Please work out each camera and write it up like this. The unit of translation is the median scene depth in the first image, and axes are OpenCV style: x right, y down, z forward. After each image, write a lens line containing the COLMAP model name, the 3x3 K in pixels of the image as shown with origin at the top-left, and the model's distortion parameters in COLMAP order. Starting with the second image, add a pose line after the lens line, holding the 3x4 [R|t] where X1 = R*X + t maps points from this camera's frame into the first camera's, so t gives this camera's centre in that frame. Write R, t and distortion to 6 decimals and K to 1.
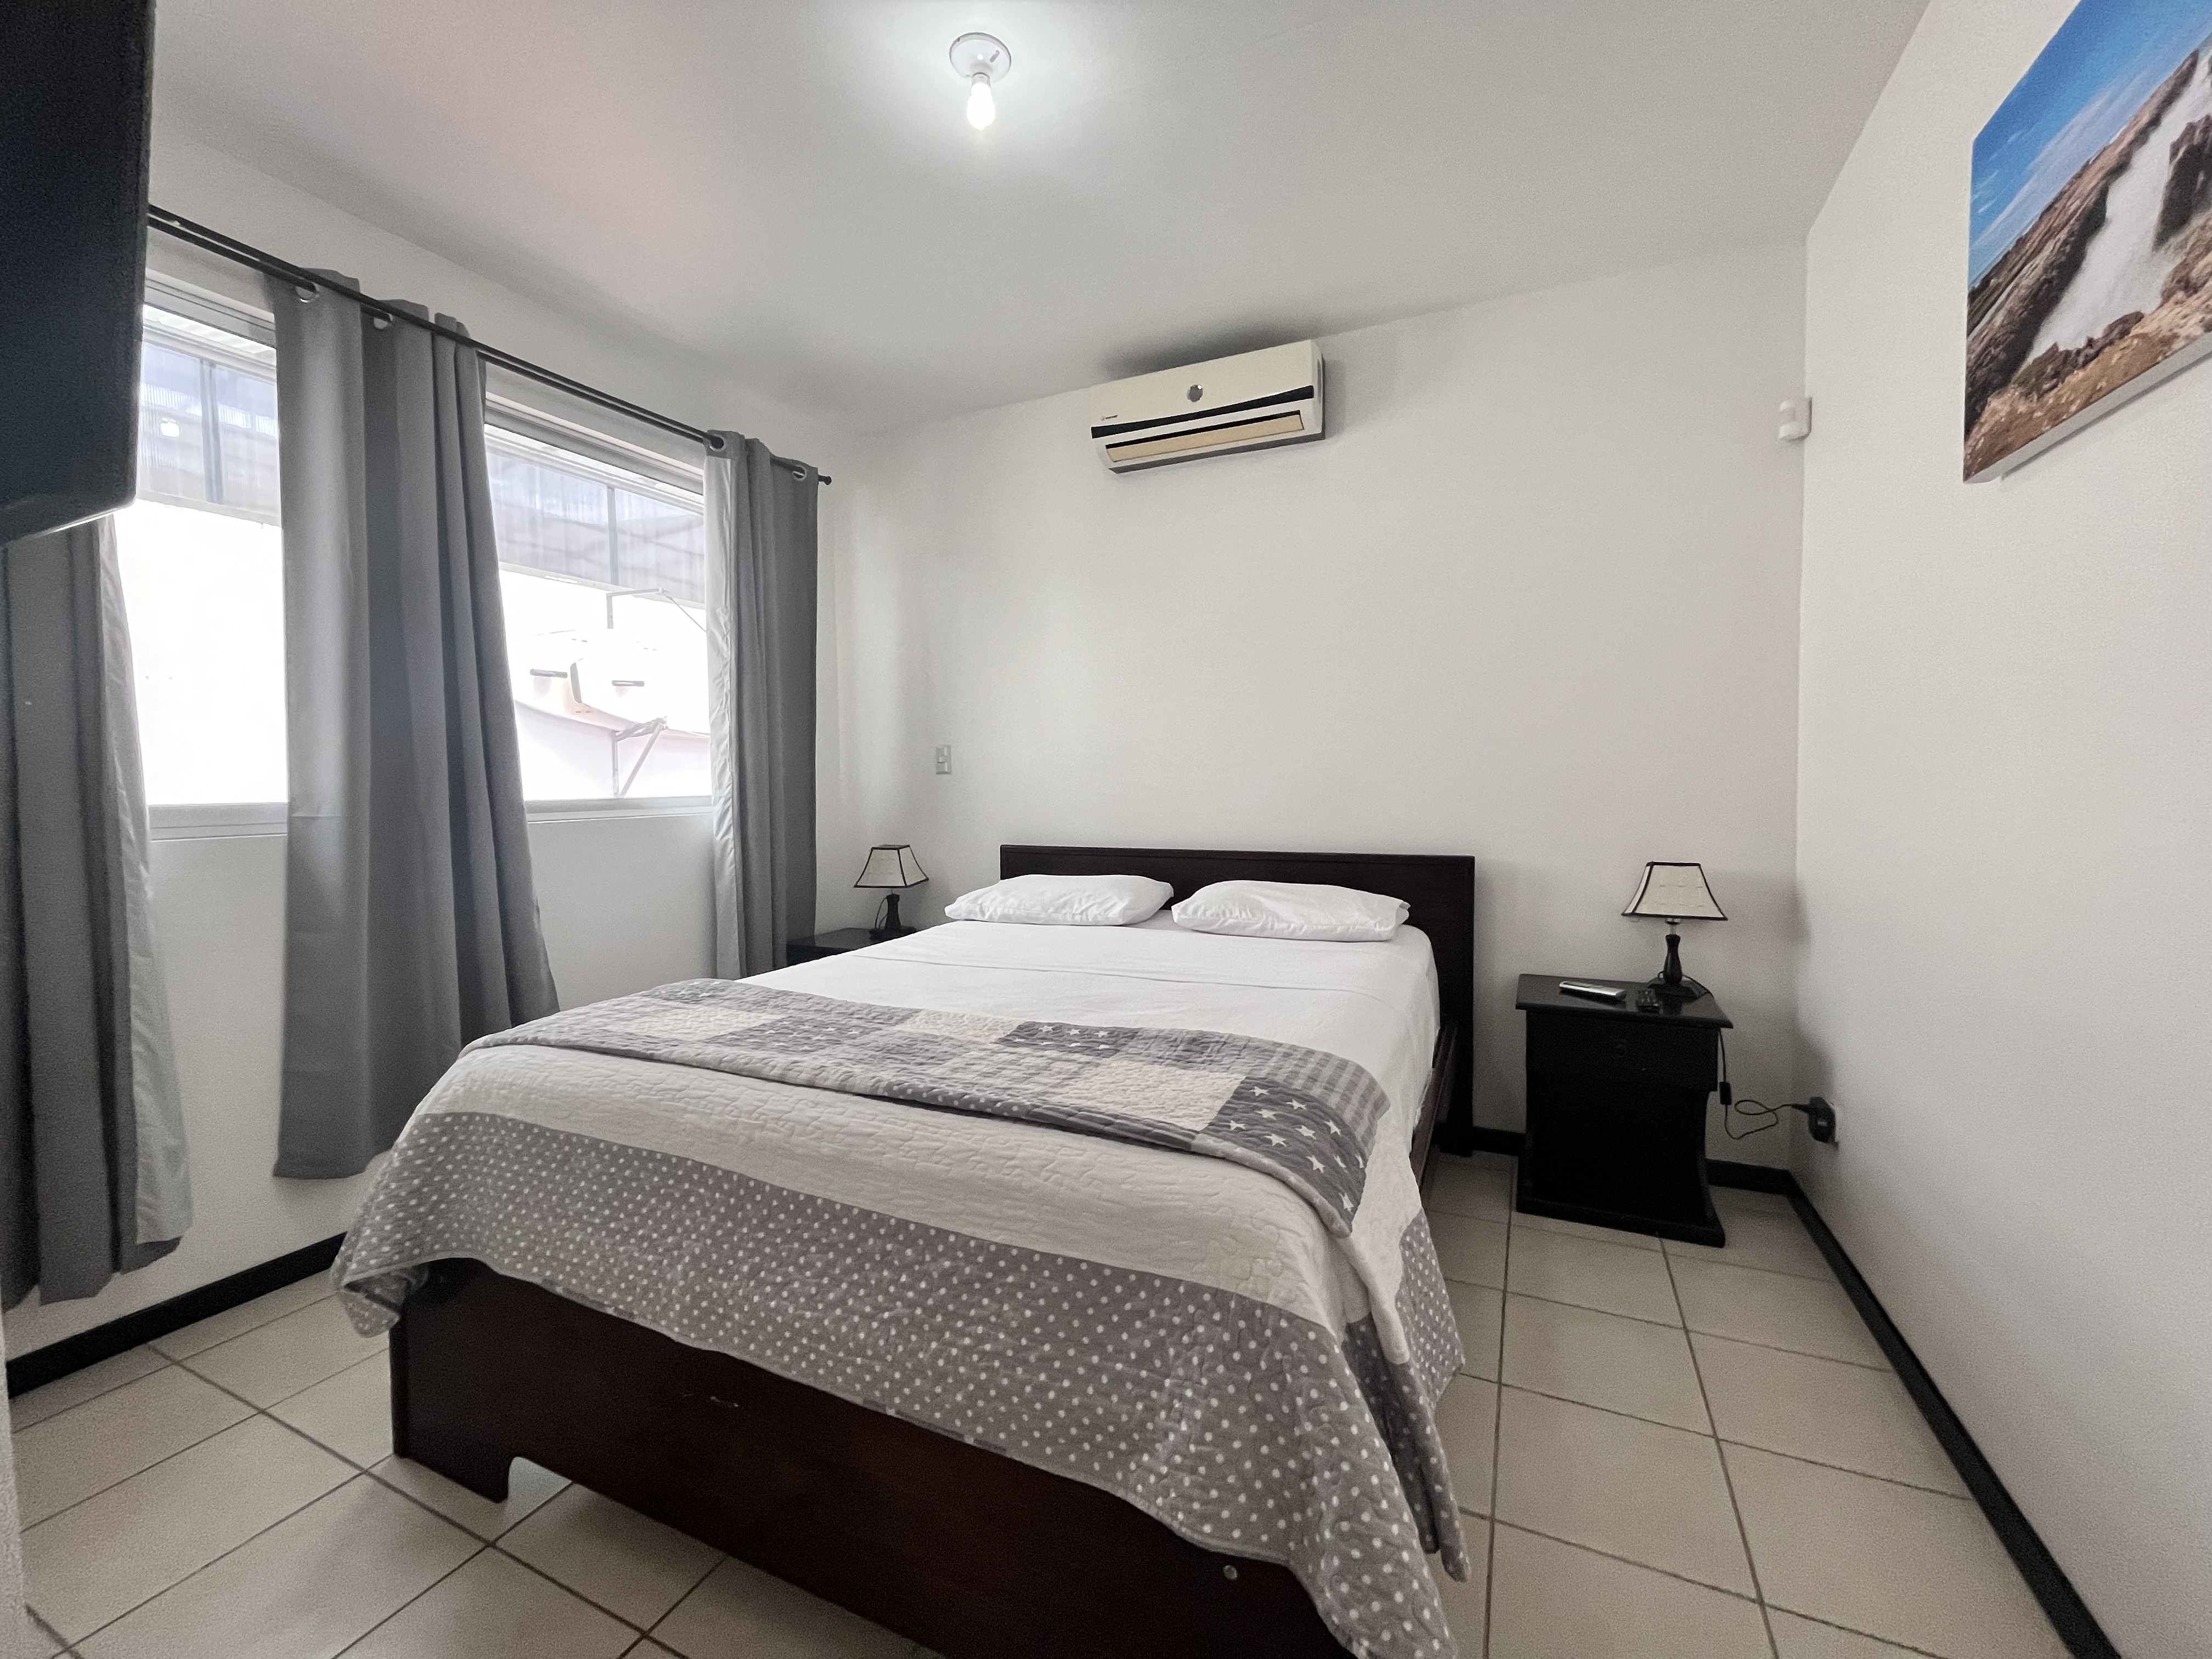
lens RADIAL K [[909.1, 0, 1100.3], [0, 909.1, 823.2], [0, 0, 1]] dist [-0.001465, 0.000048]
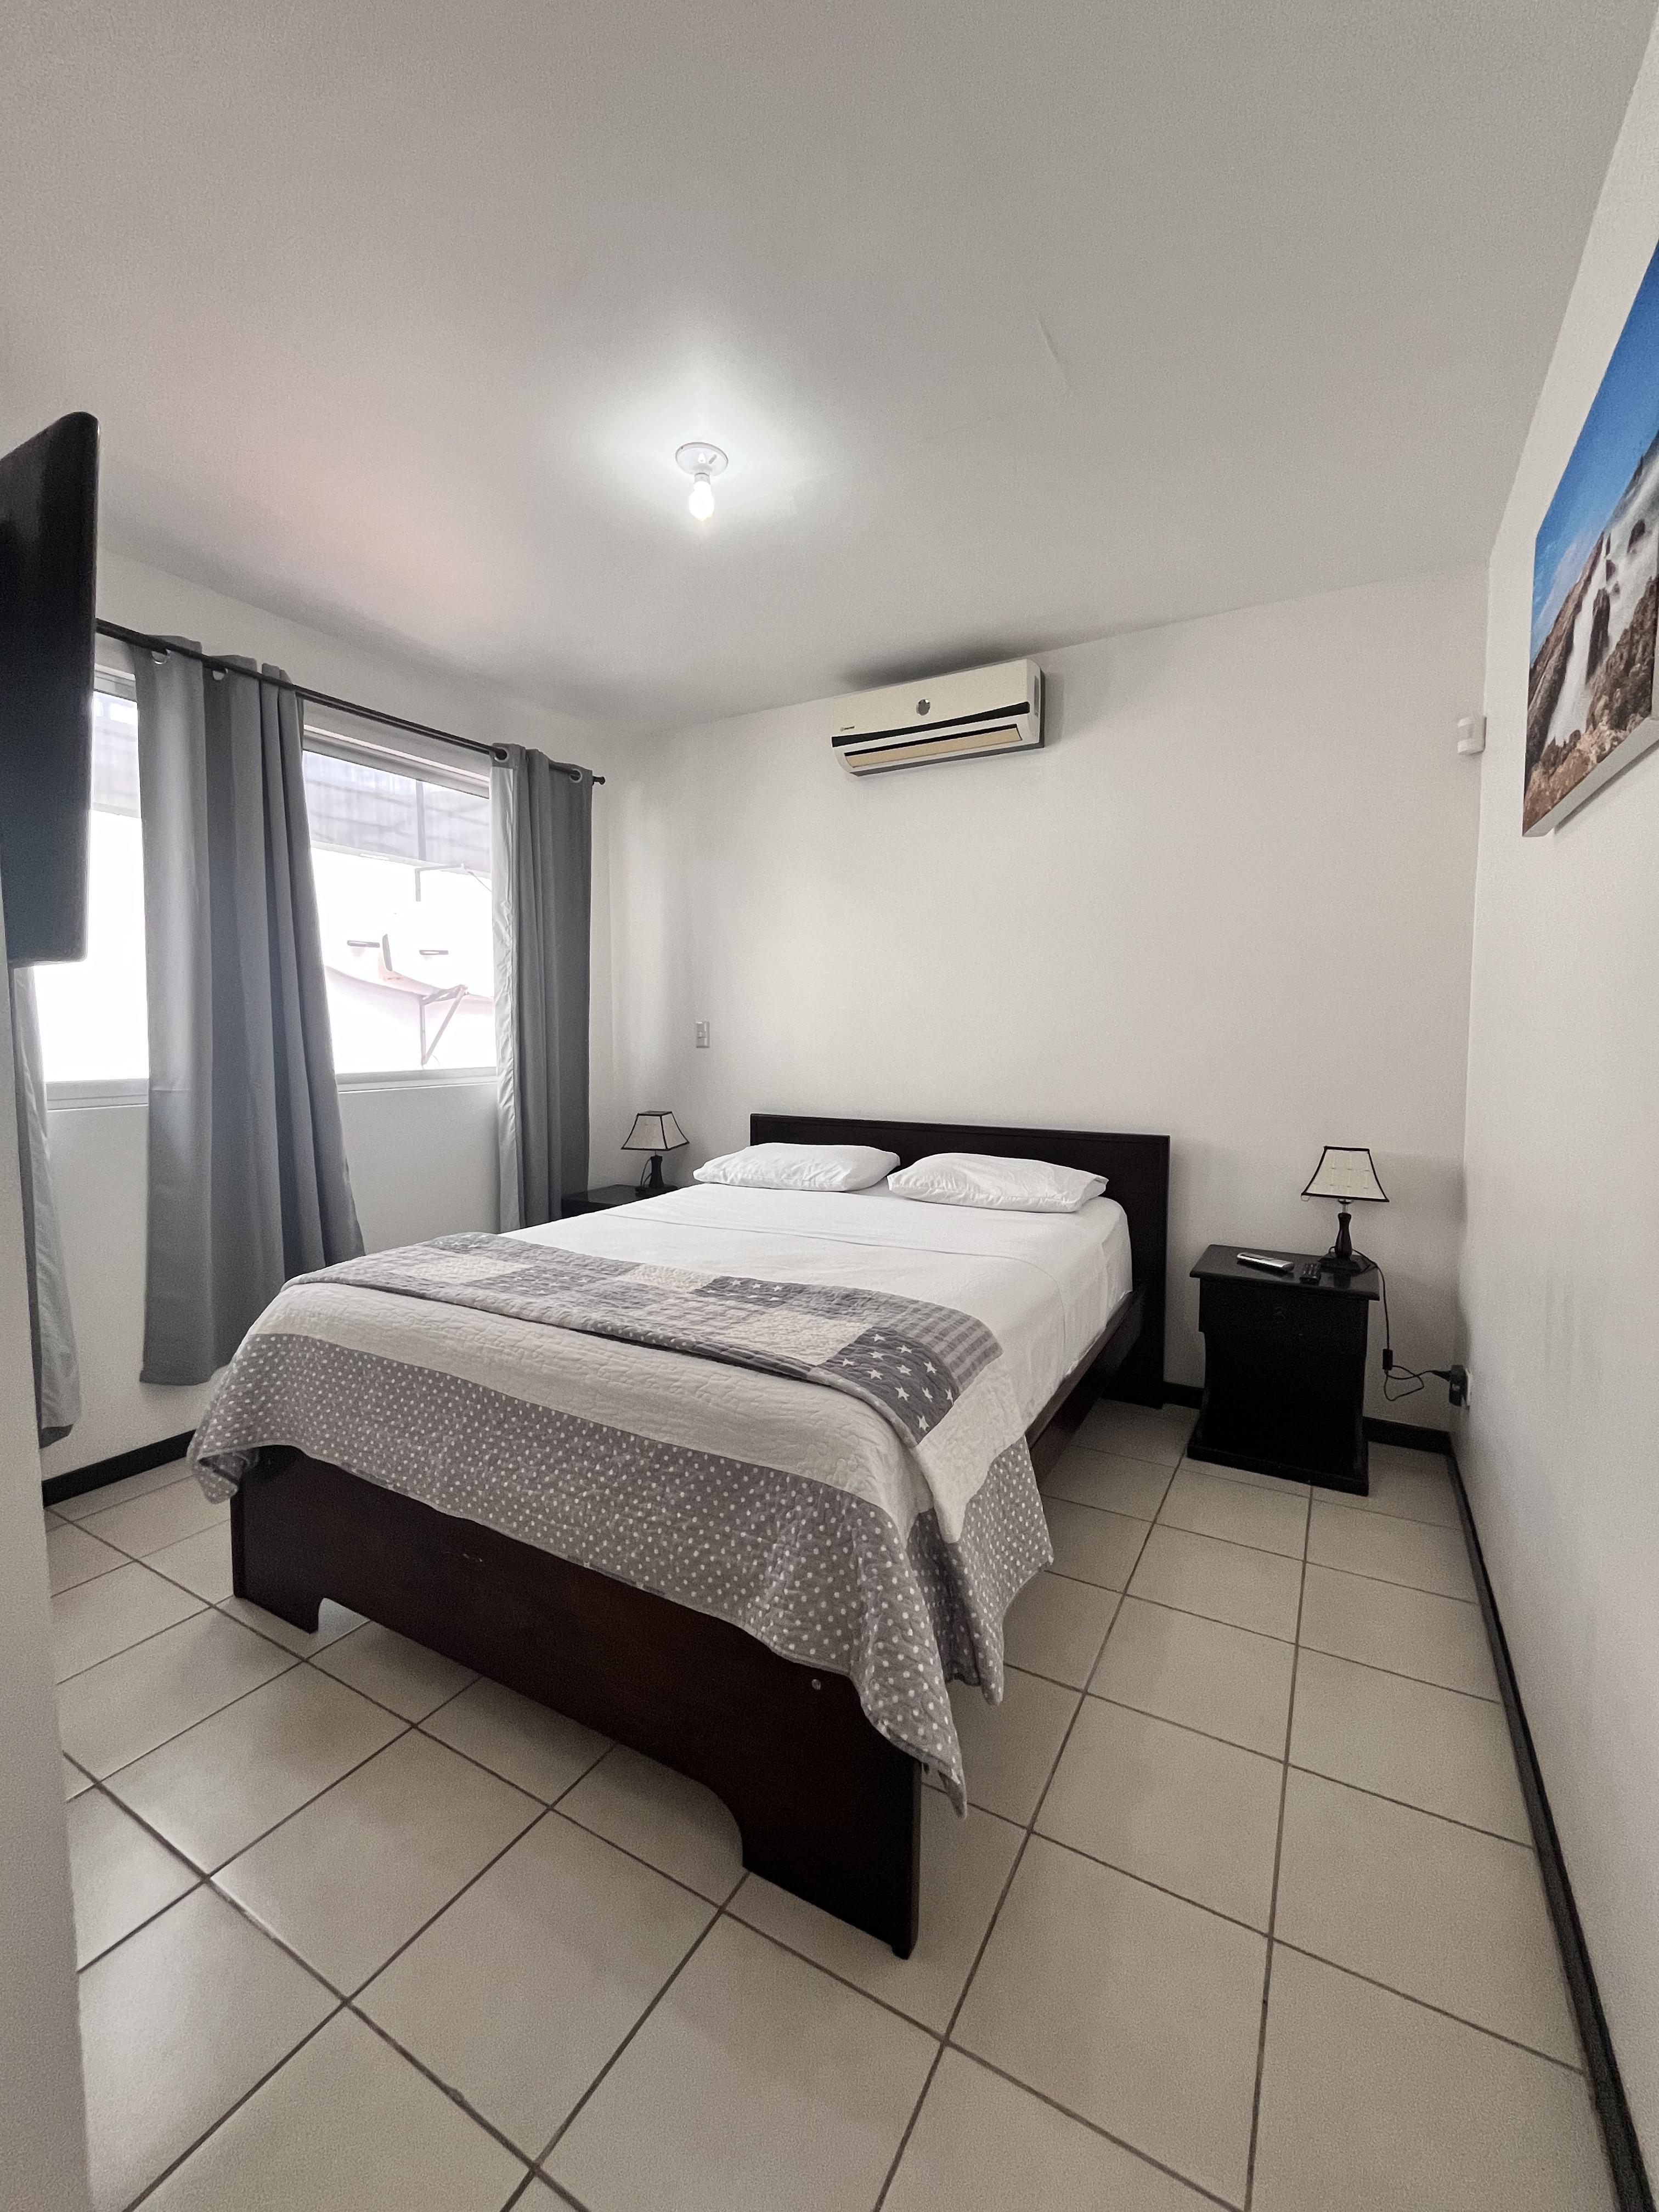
lens RADIAL K [[909.1, 0, 832.0], [0, 909.1, 1099.2], [0, 0, 1]] dist [-0.001465, 0.000048]
pose [[0.997111, 0.015394, -0.074380, 0.133115], [-0.013370, 0.999529, 0.027630, -0.048633], [0.074770, -0.026556, 0.996847, -0.176164]]
